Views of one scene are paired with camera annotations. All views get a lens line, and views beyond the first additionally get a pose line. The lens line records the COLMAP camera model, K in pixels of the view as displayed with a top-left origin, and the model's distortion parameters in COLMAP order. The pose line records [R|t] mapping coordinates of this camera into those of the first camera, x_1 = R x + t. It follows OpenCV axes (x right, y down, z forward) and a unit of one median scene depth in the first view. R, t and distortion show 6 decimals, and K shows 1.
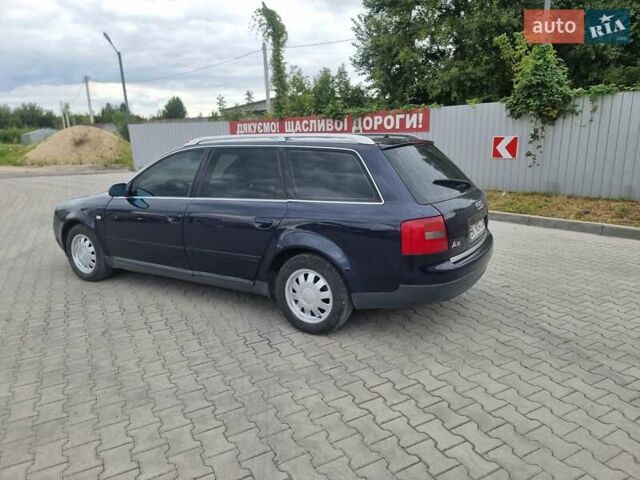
lens RADIAL K [[442.2, 0, 321.2], [0, 442.2, 244.0], [0, 0, 1]] dist [0.084974, -0.067085]
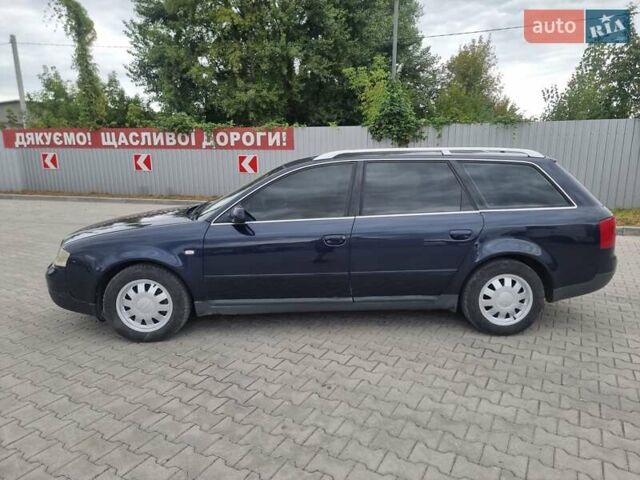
lens RADIAL K [[442.2, 0, 334.1], [0, 442.2, 239.3], [0, 0, 1]] dist [0.084974, -0.067085]
pose [[0.839186, -0.087821, 0.536707, -0.672046], [0.113860, 0.993376, -0.015484, -0.040071], [-0.531792, 0.074103, 0.843626, 0.221581]]
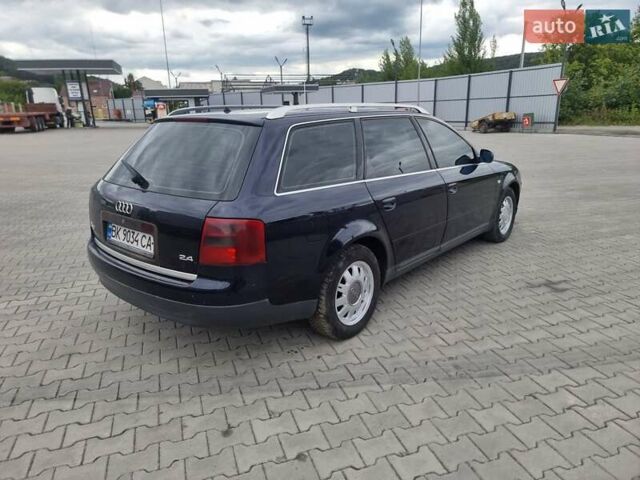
lens RADIAL K [[442.2, 0, 316.9], [0, 442.2, 231.6], [0, 0, 1]] dist [0.084974, -0.067085]
pose [[-0.166653, 0.281768, -0.944899, 0.747822], [-0.214171, 0.925076, 0.313631, -0.258855], [0.962475, 0.254637, -0.093820, 1.020843]]
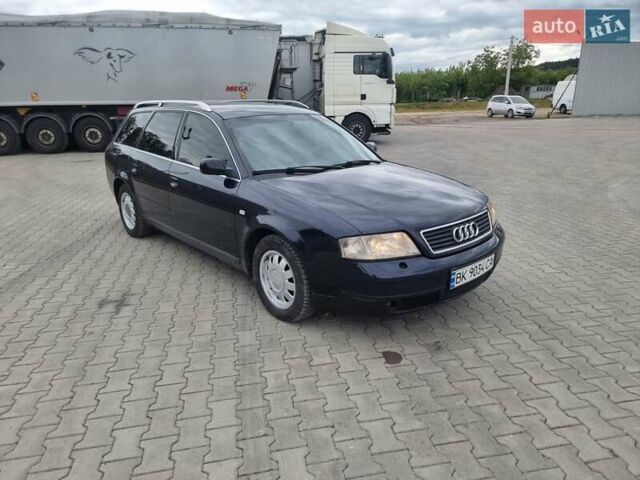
lens RADIAL K [[442.2, 0, 318.8], [0, 442.2, 244.9], [0, 0, 1]] dist [0.084974, -0.067085]
pose [[-0.953744, -0.058063, 0.294959, -0.603086], [0.103446, 0.857862, 0.503360, -0.430906], [-0.282261, 0.510589, -0.812174, 1.842689]]
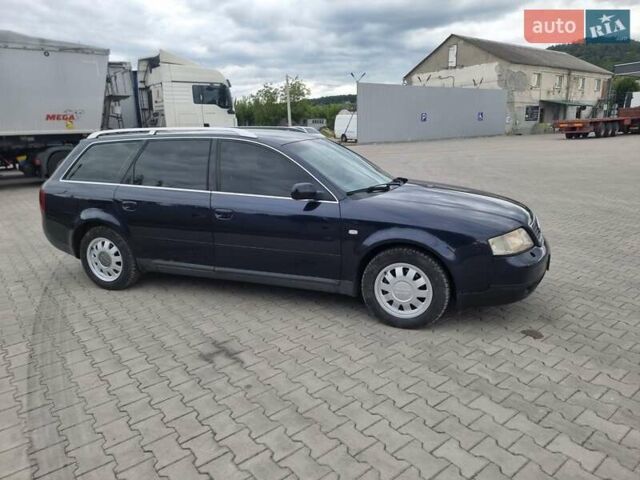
lens RADIAL K [[442.2, 0, 323.2], [0, 442.2, 242.1], [0, 0, 1]] dist [0.084974, -0.067085]
pose [[-0.983458, 0.090201, -0.157077, -0.122403], [0.006168, 0.883364, 0.468646, -0.453229], [0.181029, 0.459925, -0.869309, 1.896368]]
